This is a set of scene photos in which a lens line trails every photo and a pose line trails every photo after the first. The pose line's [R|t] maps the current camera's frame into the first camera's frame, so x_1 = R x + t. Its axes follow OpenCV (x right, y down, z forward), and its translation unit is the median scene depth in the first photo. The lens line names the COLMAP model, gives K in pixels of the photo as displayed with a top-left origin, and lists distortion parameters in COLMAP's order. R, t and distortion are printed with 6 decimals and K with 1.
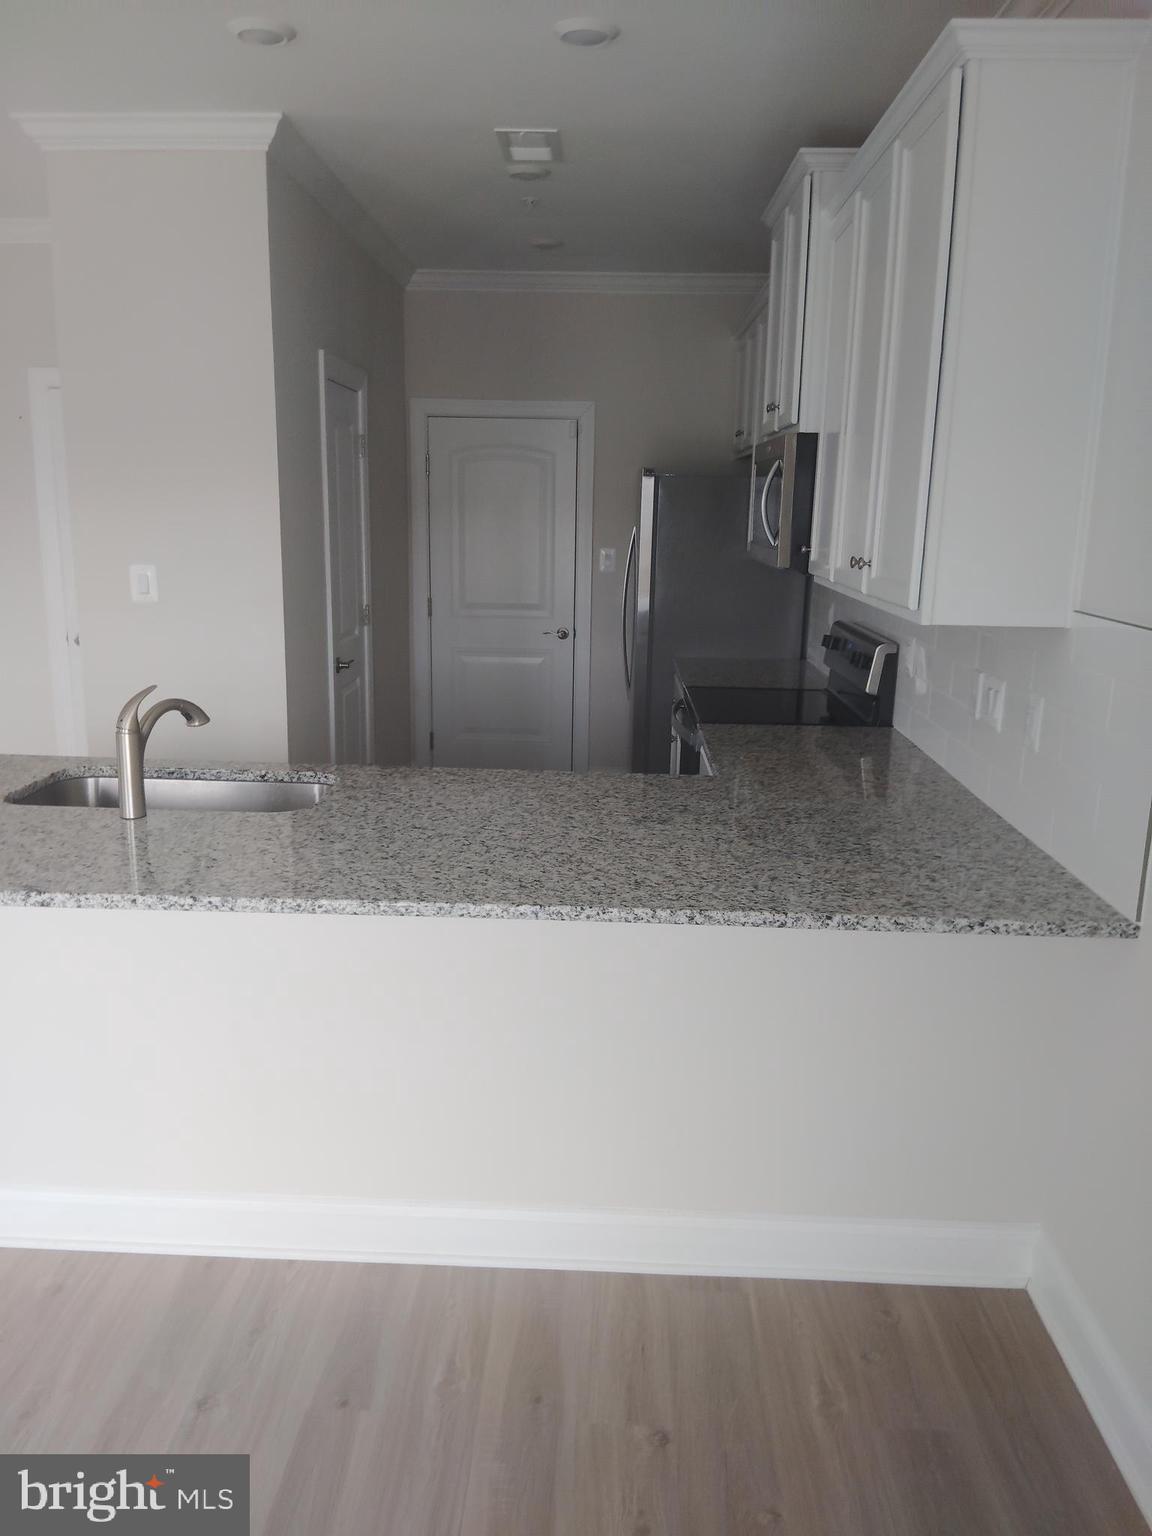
lens RADIAL K [[1148.6, 0, 569.8], [0, 1148.6, 759.8], [0, 0, 1]] dist [0.134899, -0.232766]
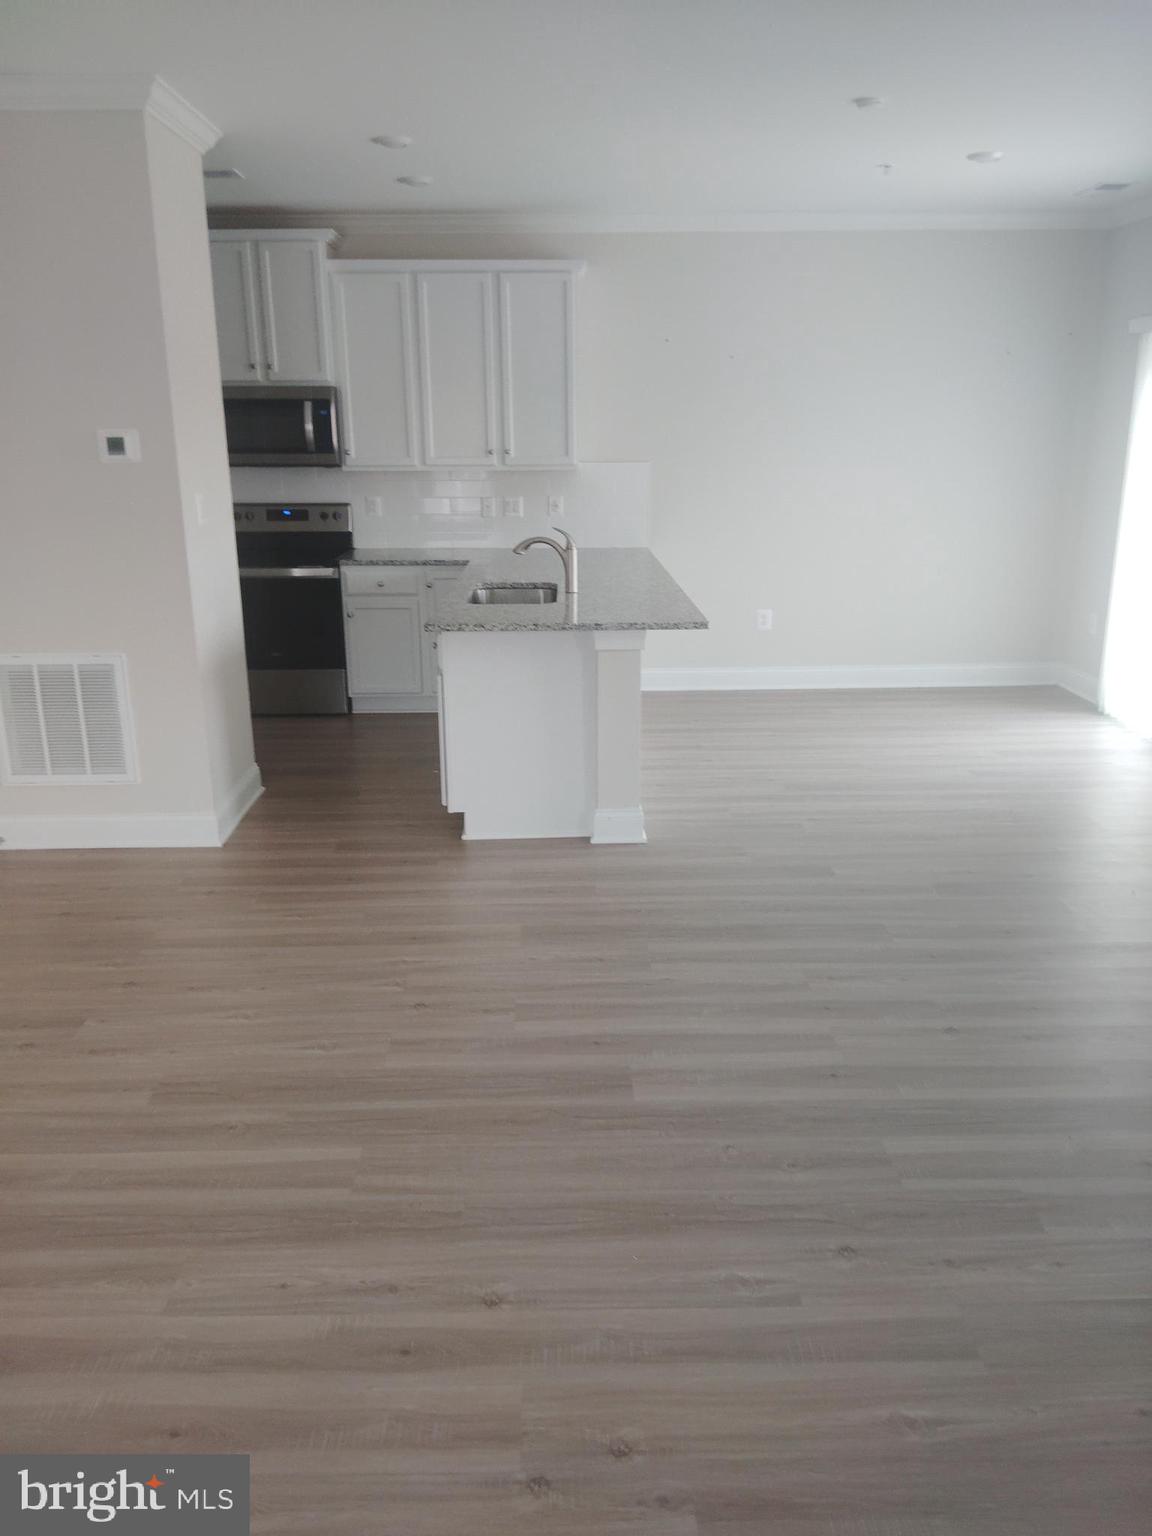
lens RADIAL K [[1148.6, 0, 569.8], [0, 1148.6, 759.8], [0, 0, 1]] dist [0.134899, -0.232766]
pose [[-0.067700, -0.293309, 0.953618, -2.147323], [0.214154, 0.929260, 0.301021, -0.260587], [-0.974451, 0.224600, -0.000098, 0.963841]]
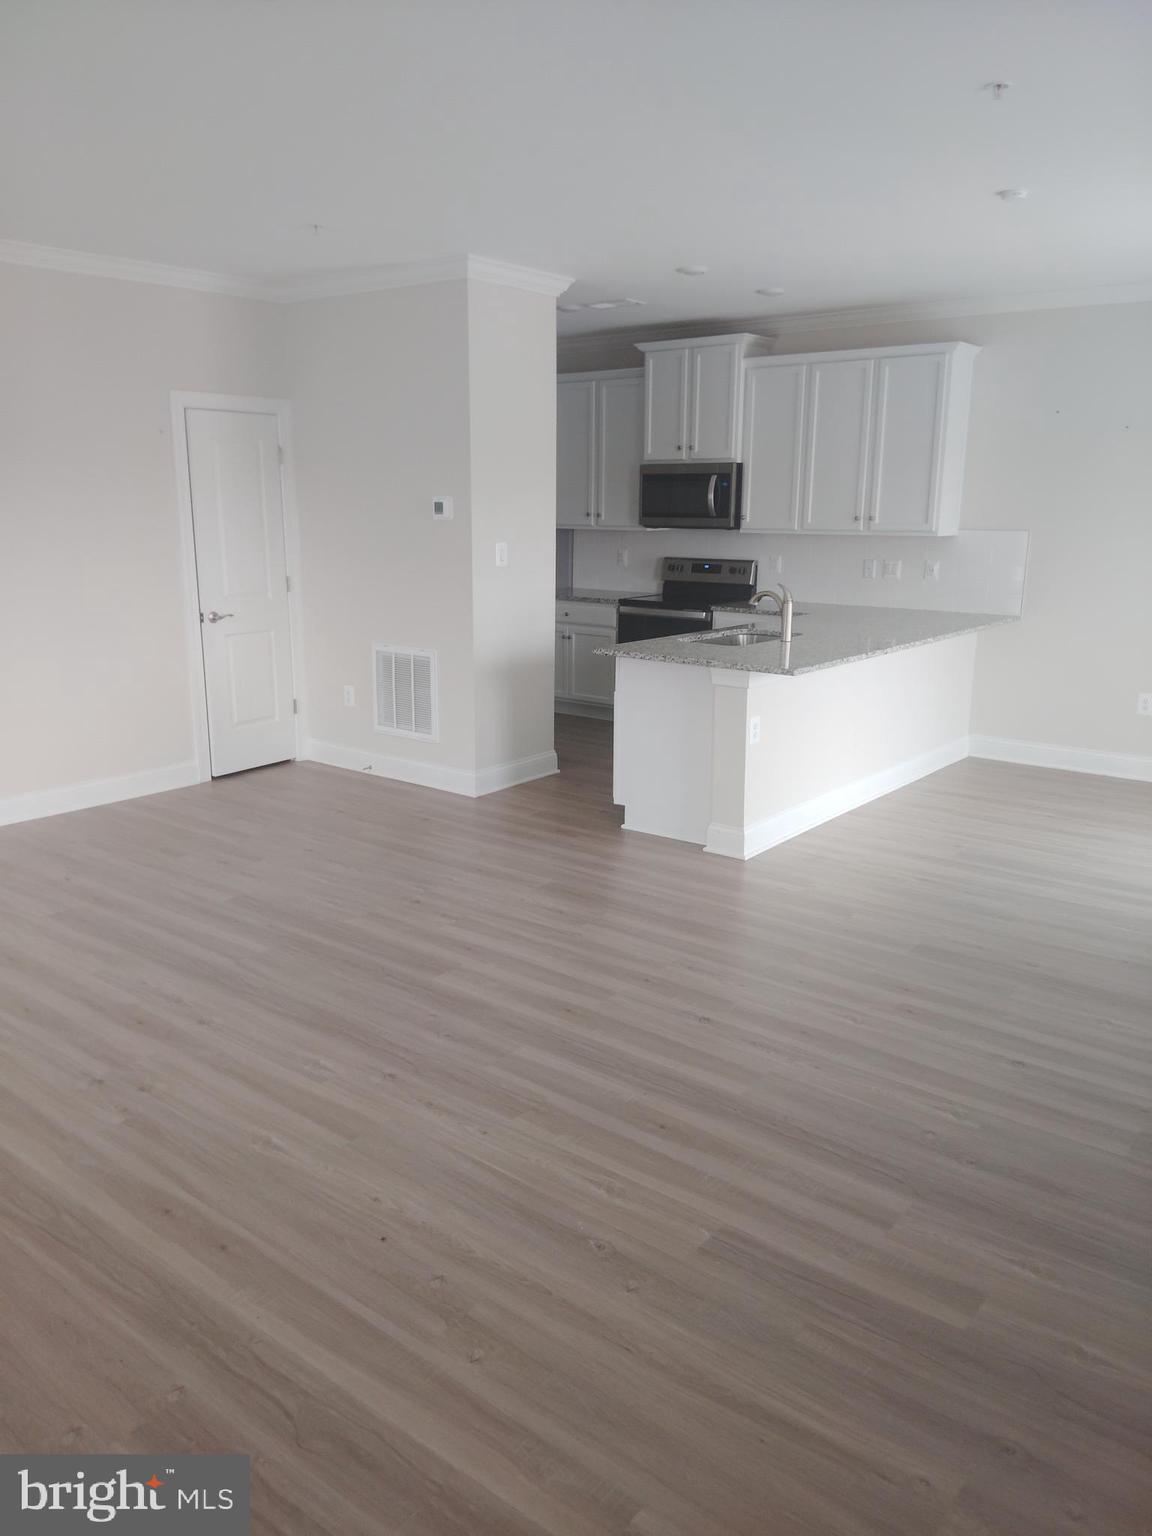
lens RADIAL K [[1148.6, 0, 569.8], [0, 1148.6, 759.8], [0, 0, 1]] dist [0.134899, -0.232766]
pose [[0.582695, -0.196714, 0.788524, -2.218458], [0.174929, 0.977879, 0.114686, -0.055553], [-0.793642, 0.071108, 0.604216, -0.013115]]
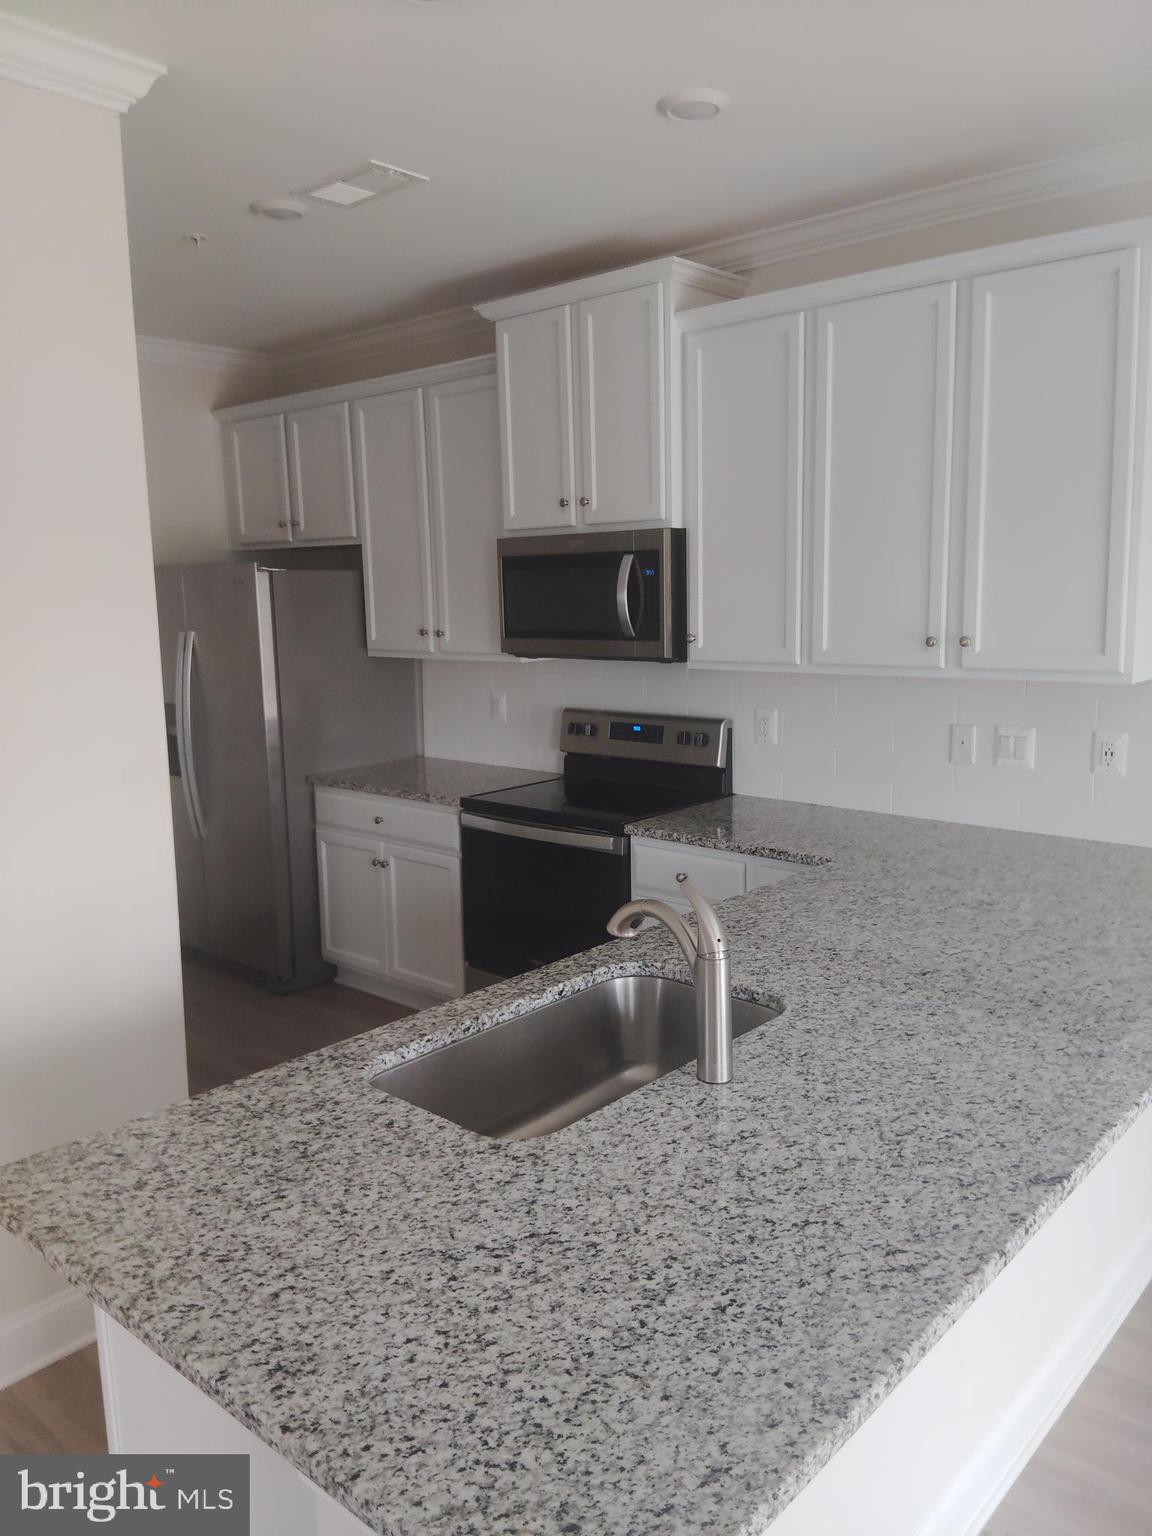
lens RADIAL K [[1148.6, 0, 569.8], [0, 1148.6, 759.8], [0, 0, 1]] dist [0.134899, -0.232766]
pose [[0.627842, -0.148490, 0.764045, -0.844608], [0.194508, 0.980420, 0.030708, -0.159783], [-0.753645, 0.129333, 0.644432, 0.538251]]
